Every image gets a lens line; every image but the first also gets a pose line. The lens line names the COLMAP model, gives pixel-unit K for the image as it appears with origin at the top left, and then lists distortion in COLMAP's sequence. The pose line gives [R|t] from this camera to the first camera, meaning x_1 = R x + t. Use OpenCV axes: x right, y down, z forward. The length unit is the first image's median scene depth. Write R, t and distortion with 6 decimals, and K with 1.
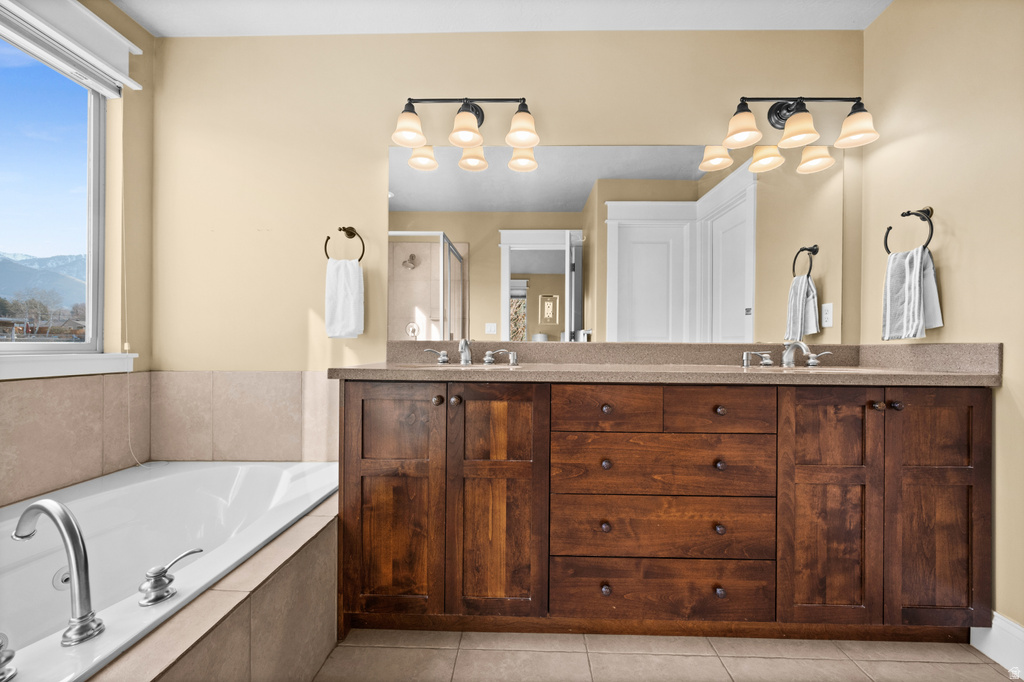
lens RADIAL K [[414.4, 0, 517.4], [0, 414.4, 346.0], [0, 0, 1]] dist [-0.002225, -0.000304]
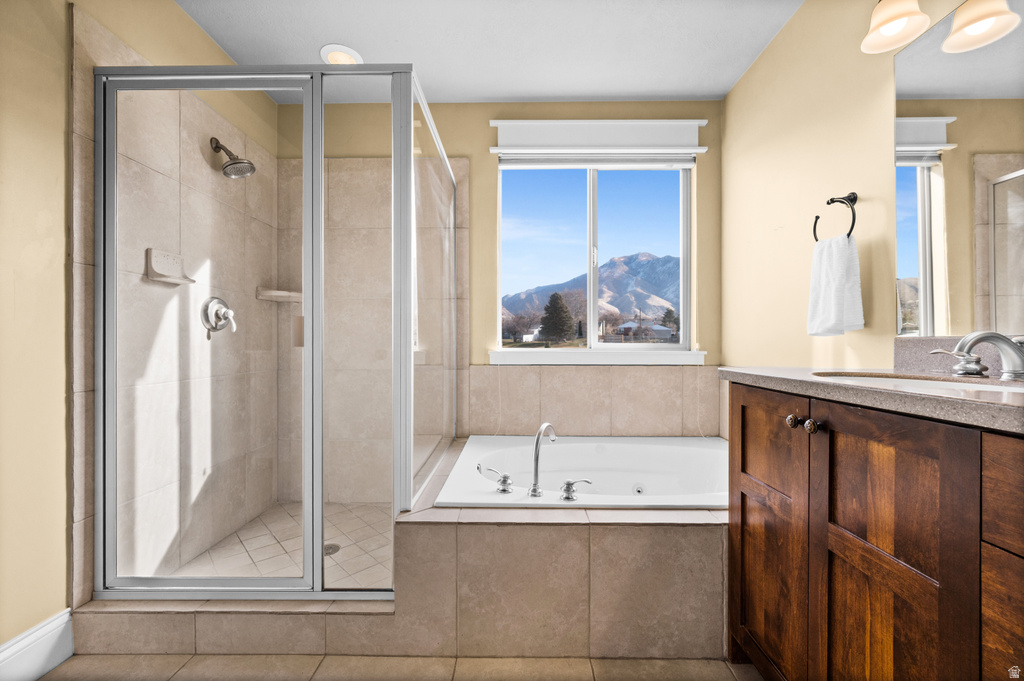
lens RADIAL K [[411.2, 0, 514.8], [0, 411.2, 341.9], [0, 0, 1]] dist [-0.001862, 0.000471]
pose [[0.007776, -0.010727, -0.999912, 0.433934], [-0.001369, 0.999941, -0.010738, 0.002922], [0.999969, 0.001453, 0.007761, 0.435643]]
